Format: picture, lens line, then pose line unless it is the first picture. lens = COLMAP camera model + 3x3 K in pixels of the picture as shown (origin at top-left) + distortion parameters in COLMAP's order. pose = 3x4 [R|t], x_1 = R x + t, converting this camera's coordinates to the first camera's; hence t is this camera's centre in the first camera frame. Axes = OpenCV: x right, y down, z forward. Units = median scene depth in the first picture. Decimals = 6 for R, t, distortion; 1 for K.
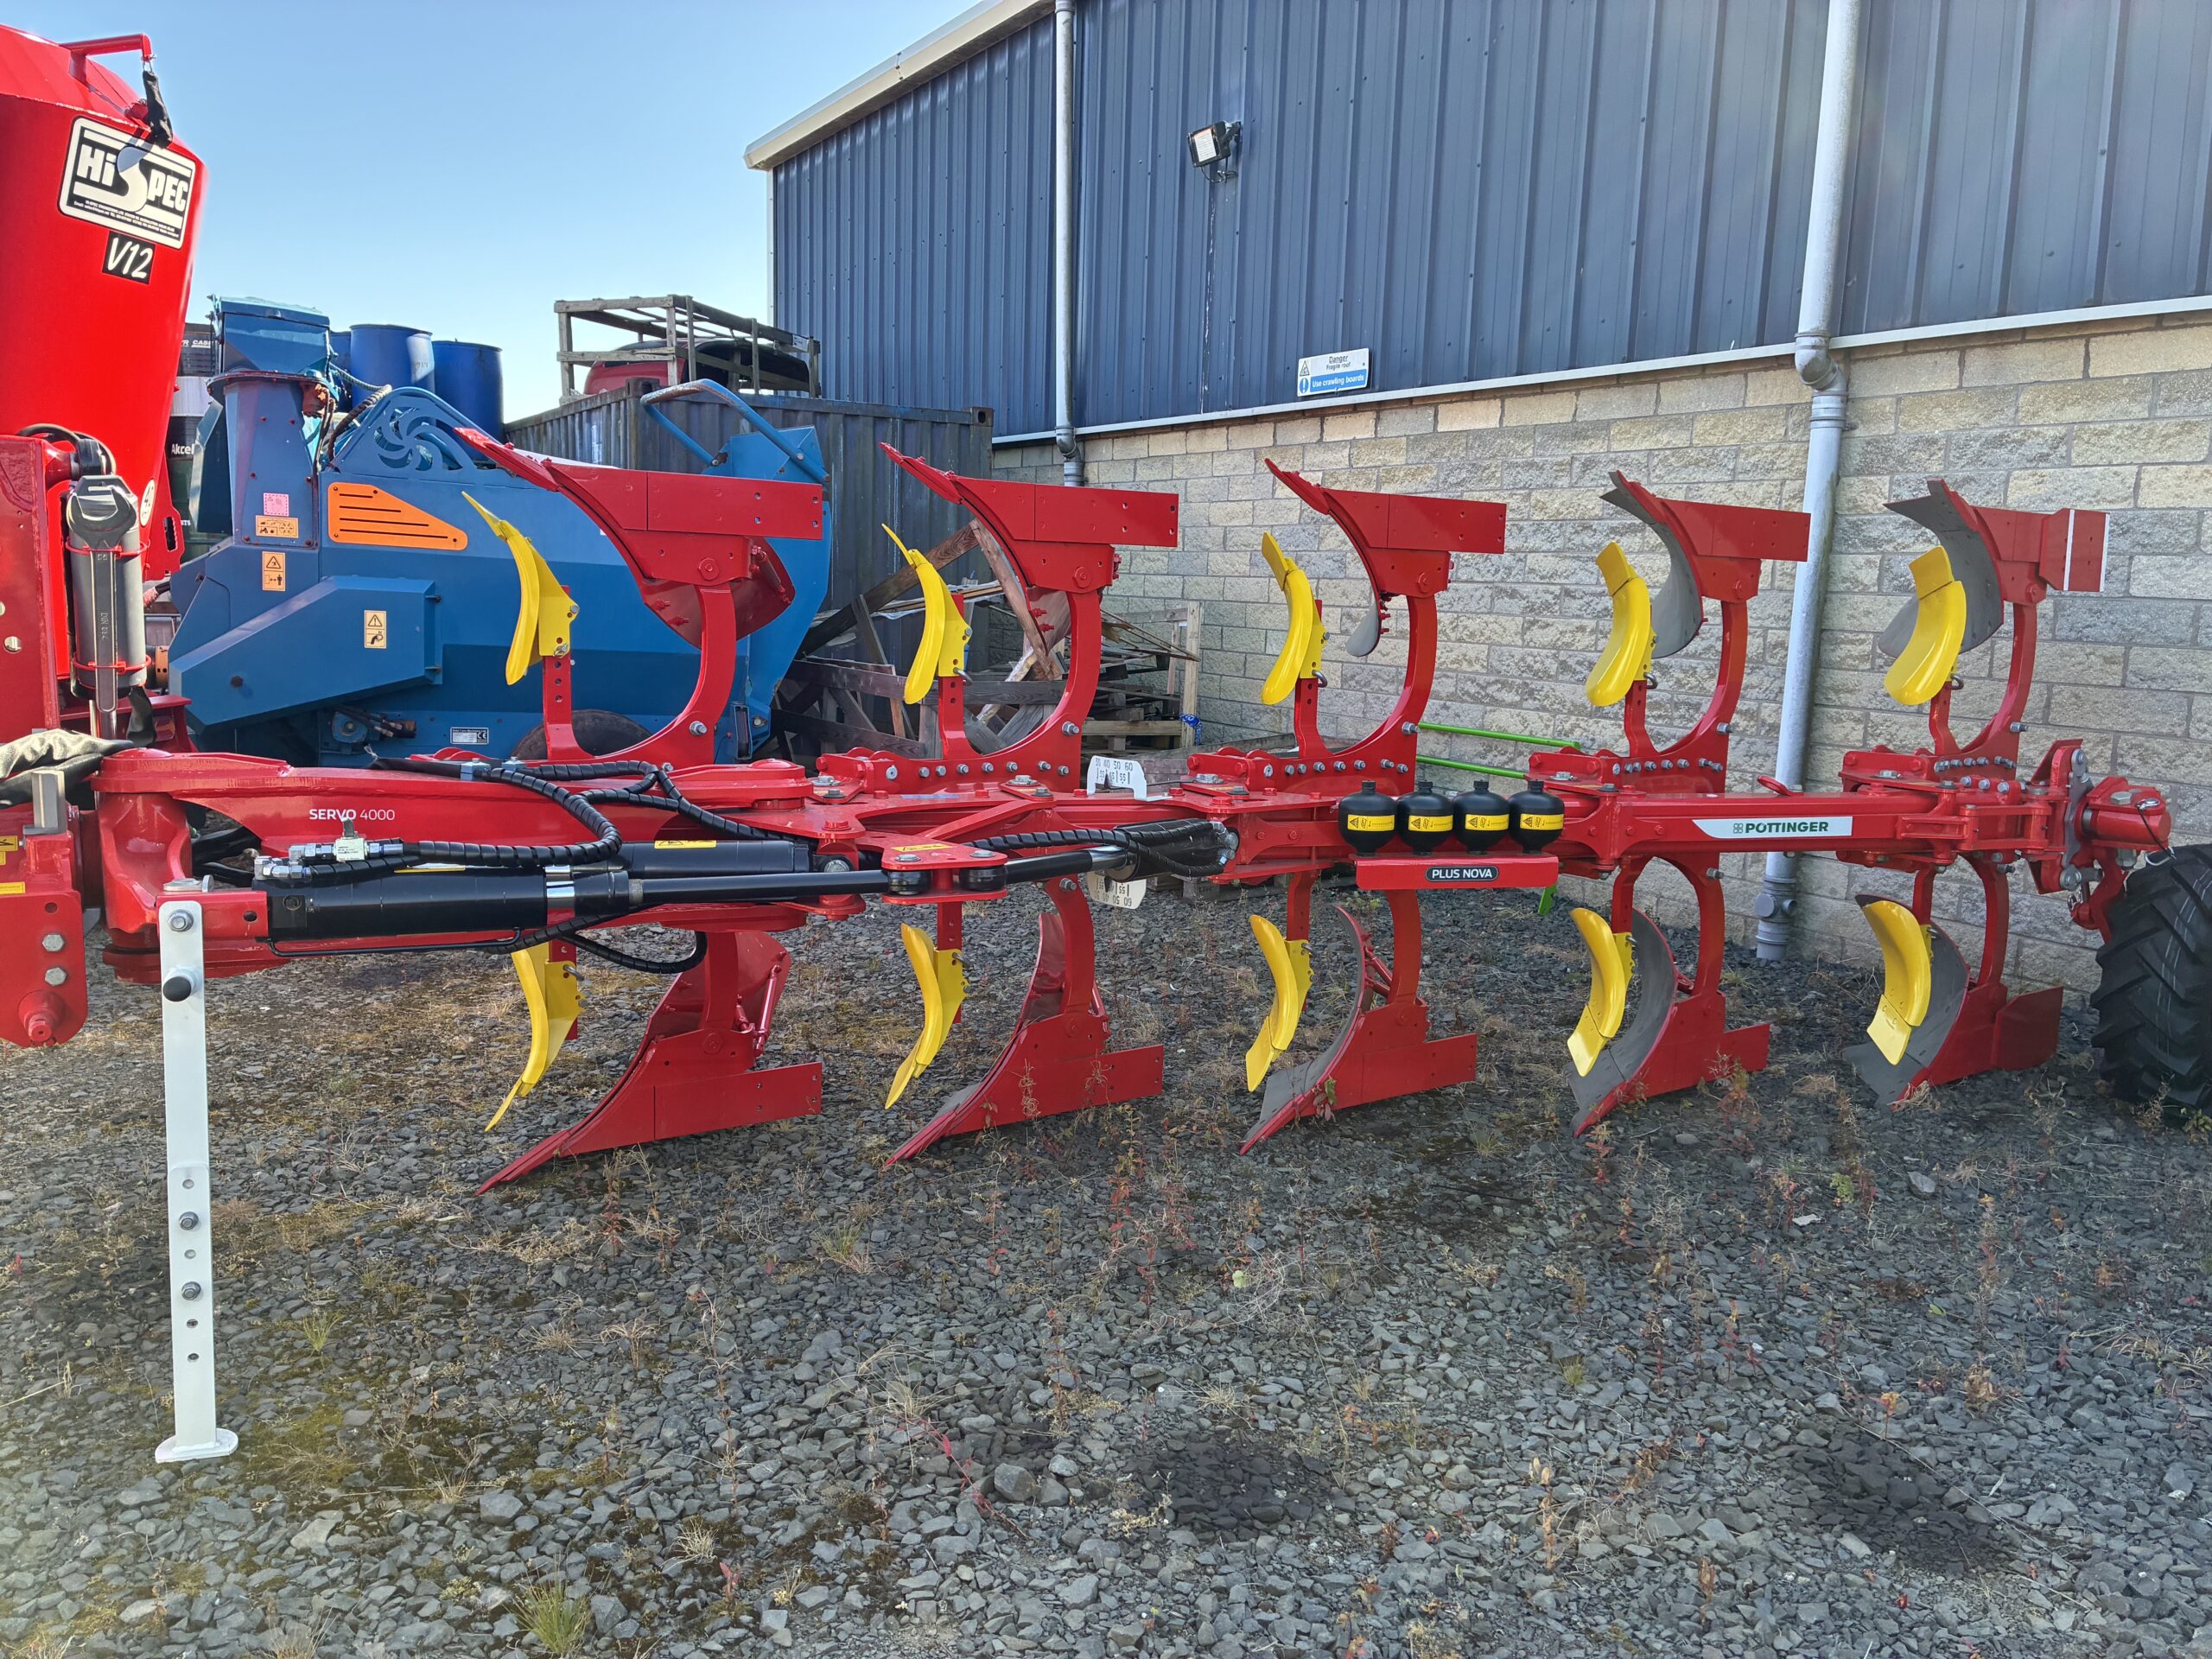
lens RADIAL K [[1668.8, 0, 1106.5], [0, 1668.8, 828.5], [0, 0, 1]] dist [0.007173, -0.003332]
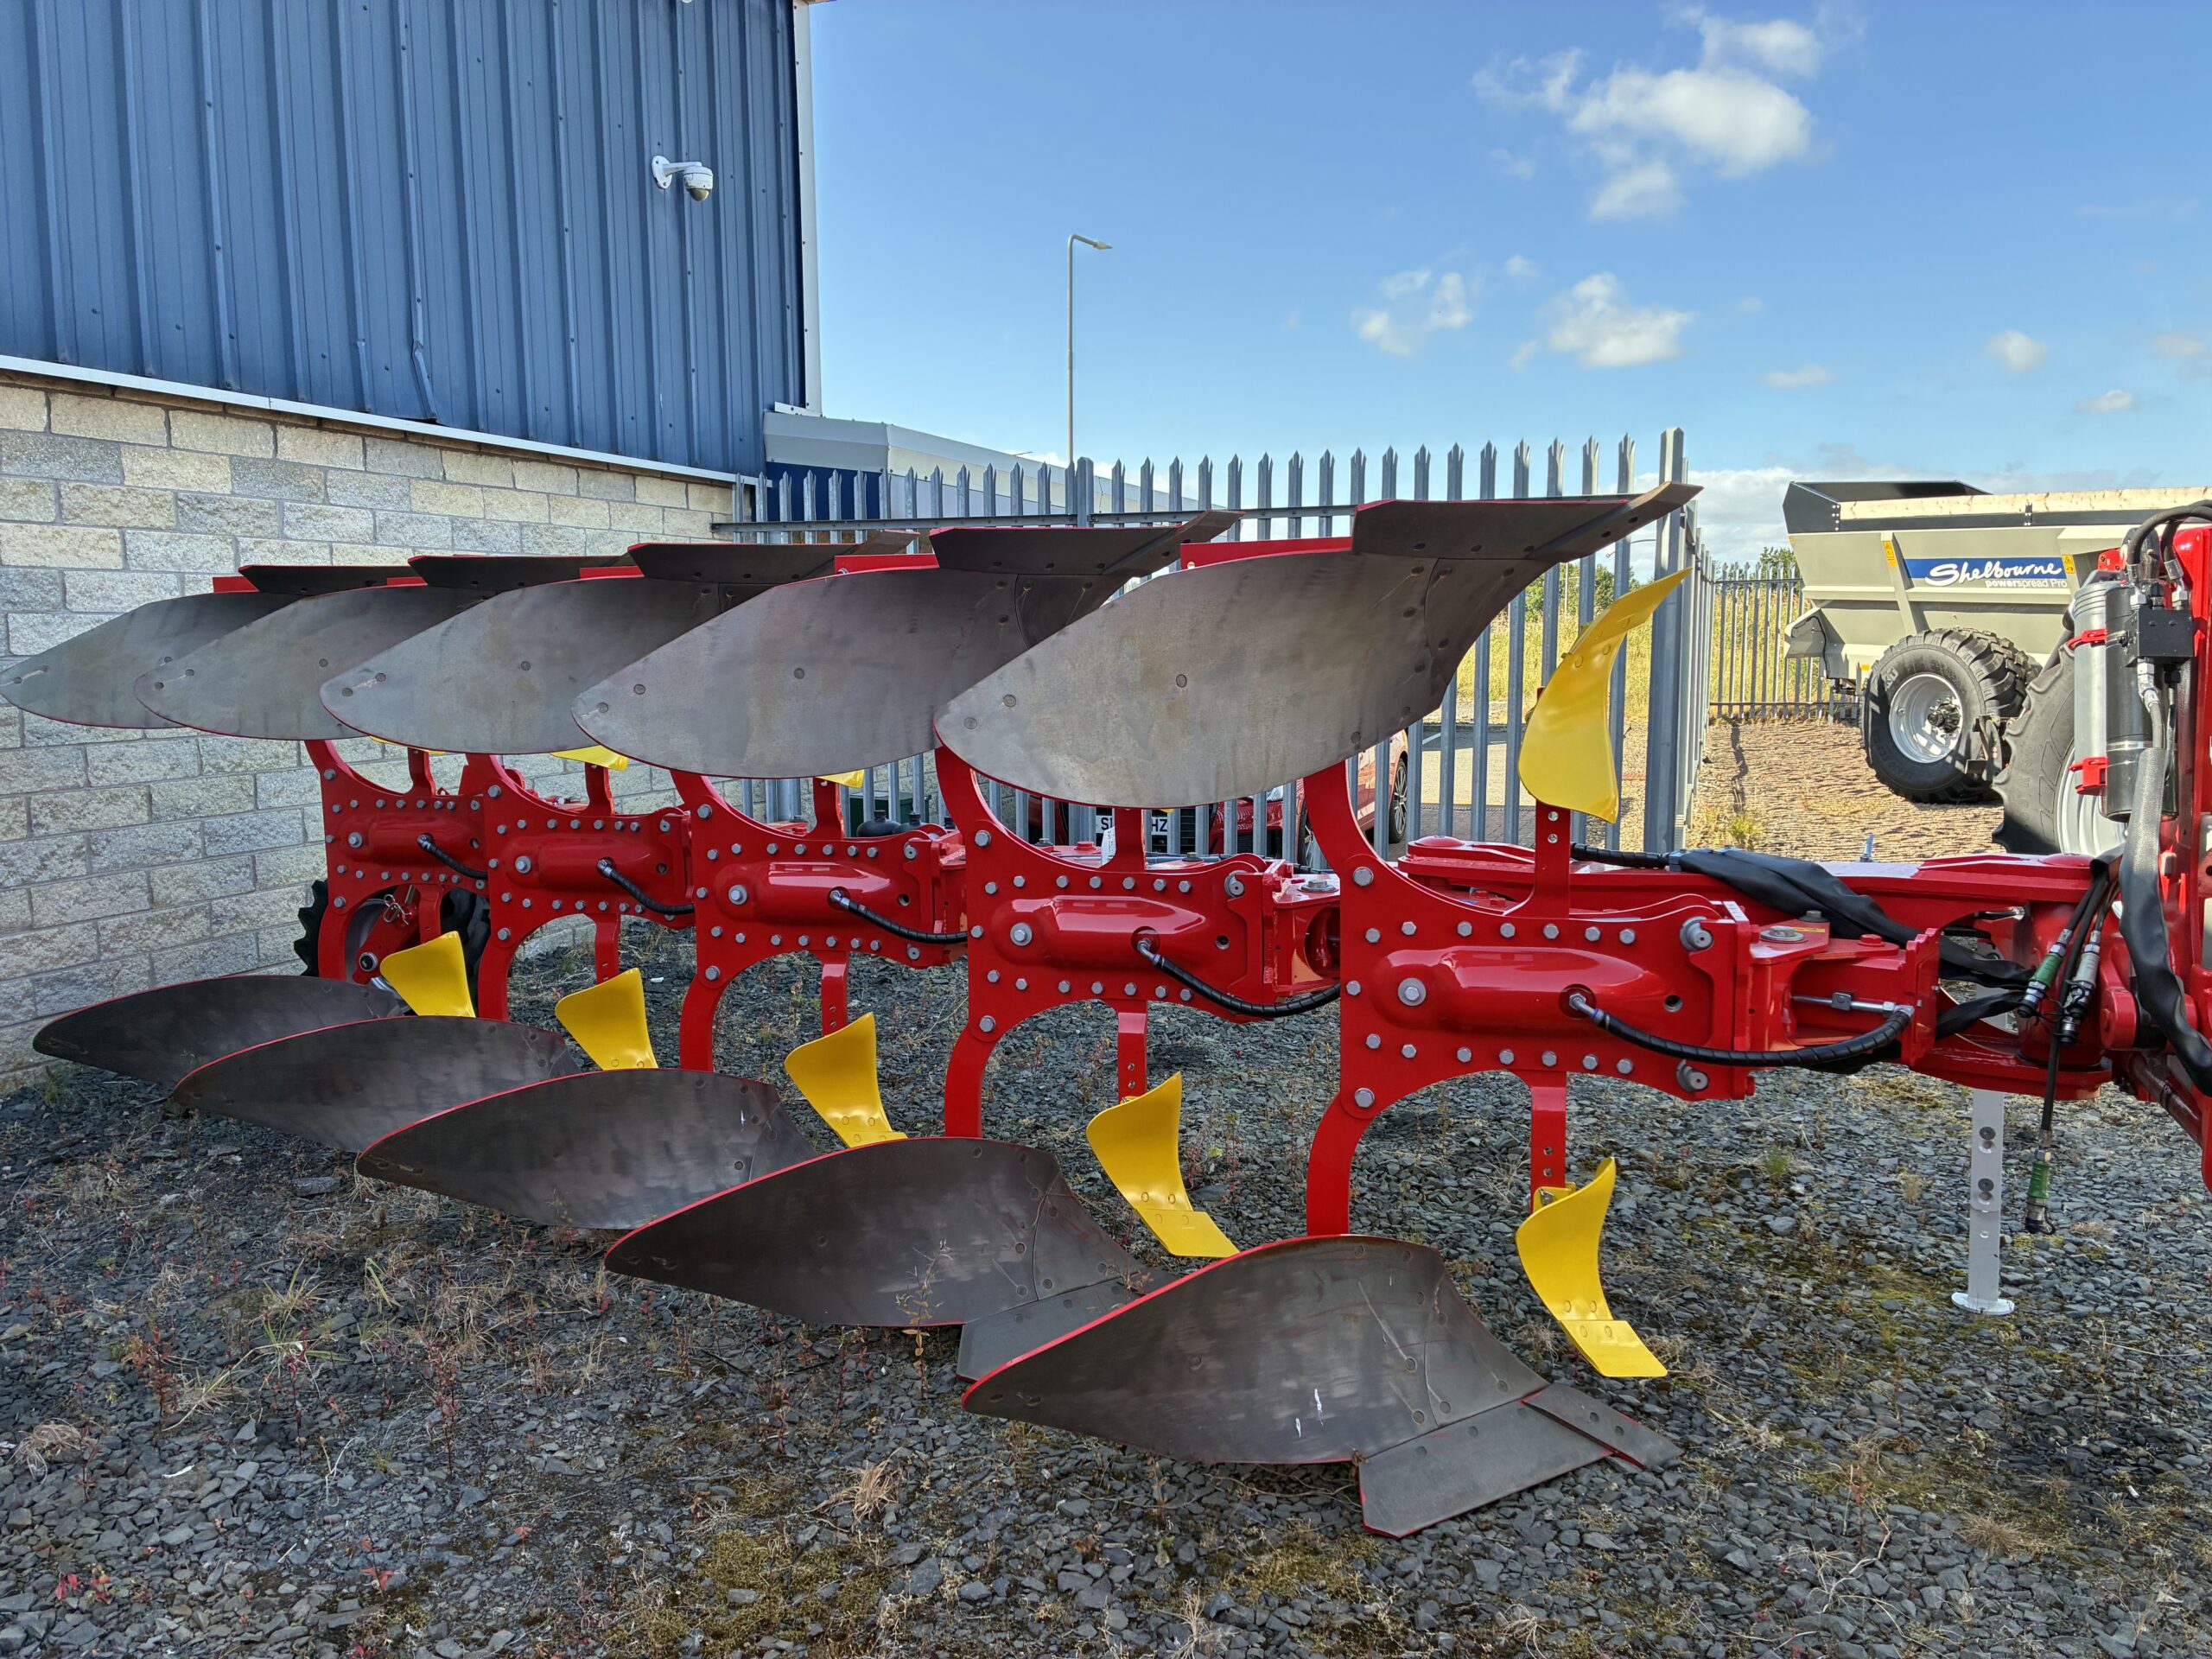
lens RADIAL K [[1668.8, 0, 1106.8], [0, 1668.8, 827.1], [0, 0, 1]] dist [0.007173, -0.003332]
pose [[-0.663686, -0.119877, 0.738343, -0.551117], [0.093372, 0.966077, 0.240782, -0.221827], [-0.742161, 0.228744, -0.629979, 1.190020]]
